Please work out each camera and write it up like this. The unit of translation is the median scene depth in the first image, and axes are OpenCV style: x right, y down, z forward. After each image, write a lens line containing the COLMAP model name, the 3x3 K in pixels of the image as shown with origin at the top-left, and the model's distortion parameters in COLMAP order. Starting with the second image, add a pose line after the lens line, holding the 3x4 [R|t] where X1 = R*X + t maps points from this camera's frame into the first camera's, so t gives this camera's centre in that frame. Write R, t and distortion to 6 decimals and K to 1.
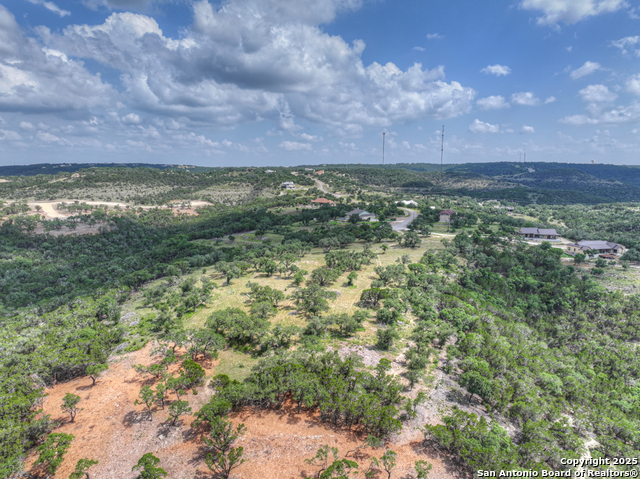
lens RADIAL K [[450.4, 0, 318.7], [0, 450.4, 240.9], [0, 0, 1]] dist [-0.002655, 0.019335]
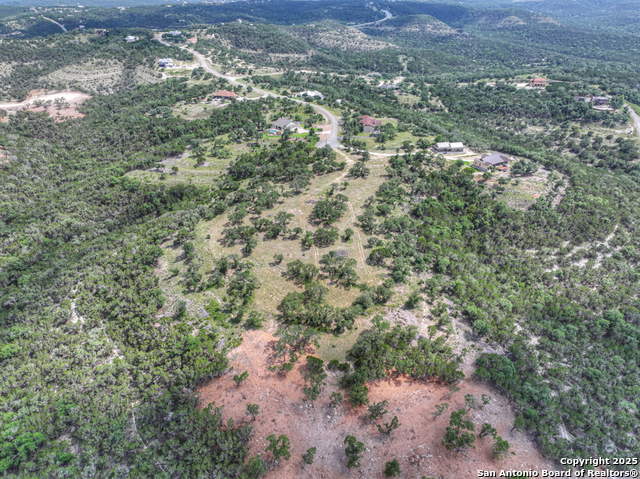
lens RADIAL K [[450.4, 0, 320.5], [0, 450.4, 237.9], [0, 0, 1]] dist [-0.002655, 0.019335]
pose [[0.943683, -0.162931, 0.287952, -0.096079], [0.056577, 0.936986, 0.344755, -0.090690], [-0.325978, -0.309048, 0.893436, -0.025316]]
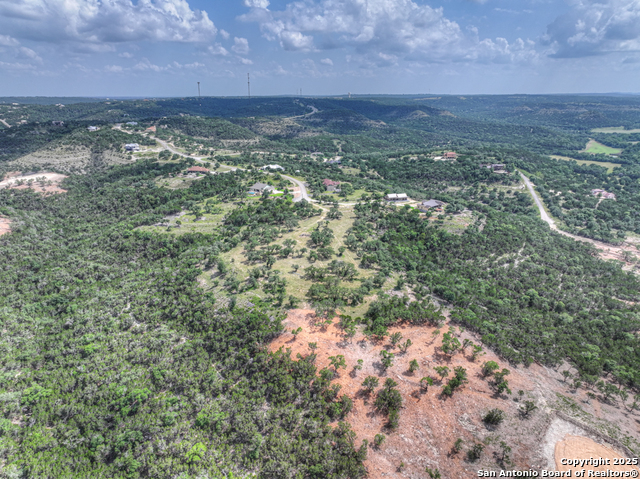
lens RADIAL K [[450.4, 0, 319.2], [0, 450.4, 235.2], [0, 0, 1]] dist [-0.002655, 0.019335]
pose [[0.875909, -0.149407, 0.458761, -0.200197], [0.078750, 0.982366, 0.169575, -0.069987], [-0.476006, -0.112404, 0.872229, -0.108694]]
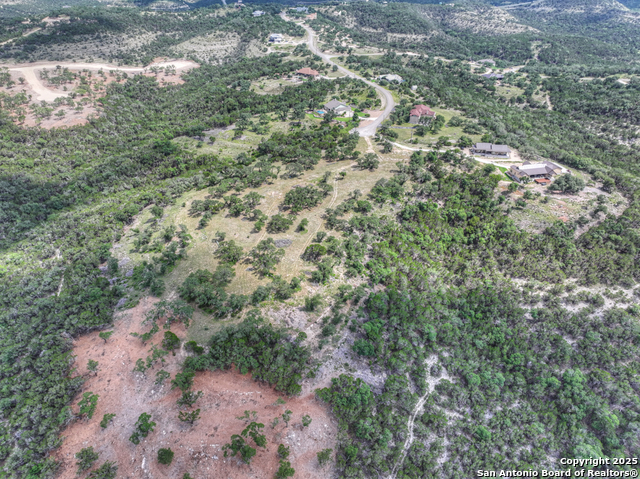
lens RADIAL K [[450.4, 0, 318.5], [0, 450.4, 240.2], [0, 0, 1]] dist [-0.002655, 0.019335]
pose [[0.999916, 0.002161, -0.012785, 0.034181], [0.002812, 0.926417, 0.376488, -0.088100], [0.012658, -0.376492, 0.926333, -0.036077]]
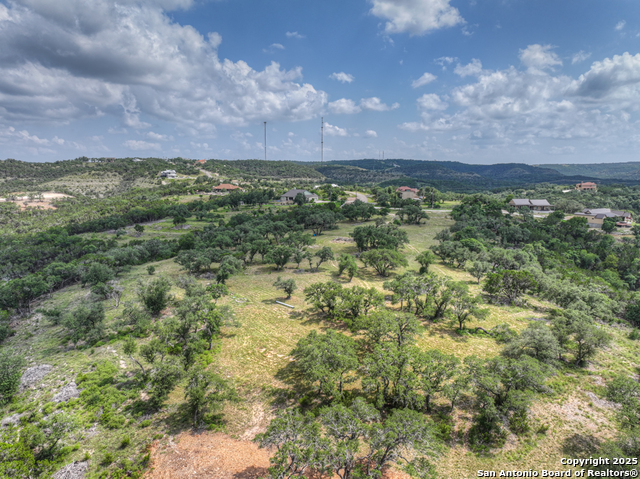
lens RADIAL K [[450.4, 0, 320.8], [0, 450.4, 239.4], [0, 0, 1]] dist [-0.002655, 0.019335]
pose [[0.948611, -0.047140, 0.312915, -0.069269], [0.049390, 0.998779, 0.000735, 0.011577], [-0.312568, 0.014757, 0.949781, 0.118005]]
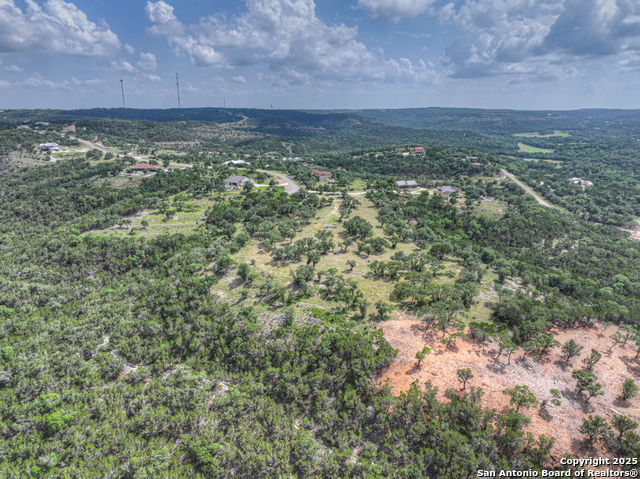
lens RADIAL K [[450.4, 0, 320.8], [0, 450.4, 229.8], [0, 0, 1]] dist [-0.002655, 0.019335]
pose [[0.768216, -0.166747, 0.618094, -0.228534], [0.102819, 0.985086, 0.137962, -0.038514], [-0.631880, -0.042433, 0.773904, 0.040465]]
